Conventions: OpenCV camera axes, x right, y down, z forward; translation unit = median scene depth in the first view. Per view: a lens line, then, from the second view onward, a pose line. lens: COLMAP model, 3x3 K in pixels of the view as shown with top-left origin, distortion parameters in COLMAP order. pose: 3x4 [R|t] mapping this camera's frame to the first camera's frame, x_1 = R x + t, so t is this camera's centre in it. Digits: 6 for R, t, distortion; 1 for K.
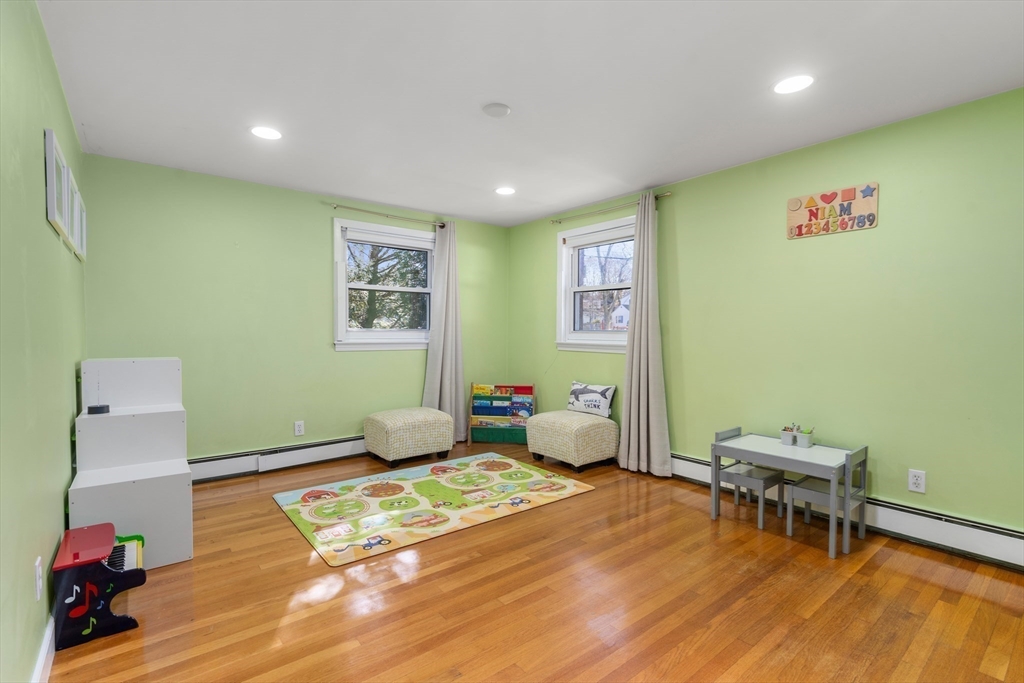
lens RADIAL K [[472.8, 0, 511.1], [0, 472.8, 343.5], [0, 0, 1]] dist [0.003174, 0.000396]
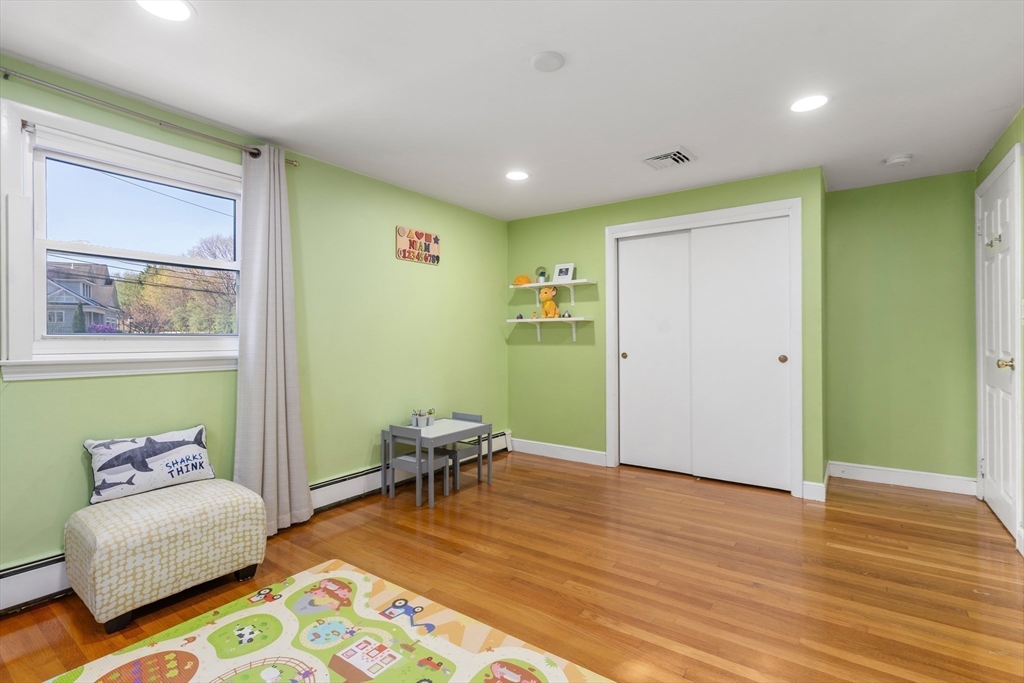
lens RADIAL K [[472.8, 0, 511.1], [0, 472.8, 343.5], [0, 0, 1]] dist [0.003174, 0.000396]
pose [[-0.269638, -0.008573, 0.962924, -0.610469], [0.029782, 0.999408, 0.017237, -0.017892], [-0.962501, 0.033325, -0.269223, 1.010281]]
